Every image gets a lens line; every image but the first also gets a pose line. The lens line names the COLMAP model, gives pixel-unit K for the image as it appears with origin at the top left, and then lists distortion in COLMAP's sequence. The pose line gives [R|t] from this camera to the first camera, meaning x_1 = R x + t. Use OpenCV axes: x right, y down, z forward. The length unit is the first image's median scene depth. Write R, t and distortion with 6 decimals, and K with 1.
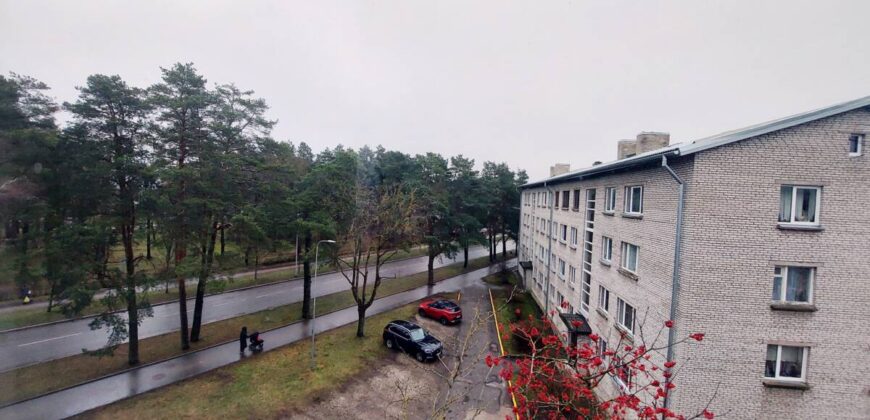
lens RADIAL K [[353.0, 0, 433.3], [0, 353.0, 205.2], [0, 0, 1]] dist [-0.021478, -0.000291]
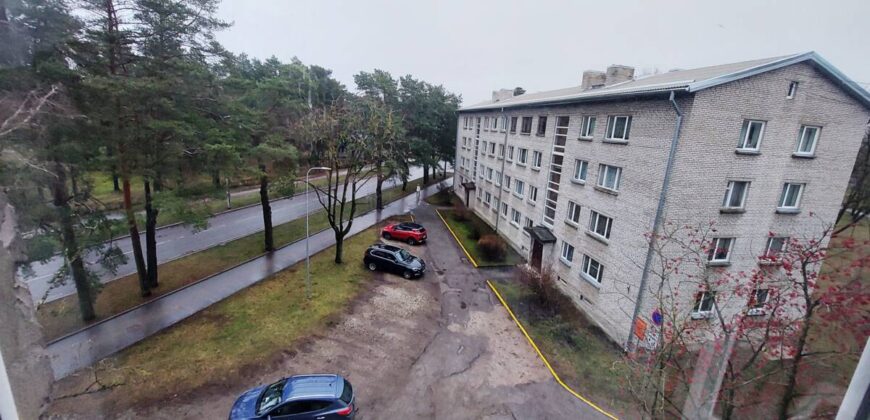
lens RADIAL K [[353.0, 0, 431.3], [0, 353.0, 207.5], [0, 0, 1]] dist [-0.021478, -0.000291]
pose [[0.958826, -0.052747, 0.279051, -0.270777], [-0.010507, 0.975339, 0.220462, -0.005415], [-0.283798, -0.214316, 0.934627, 0.024446]]
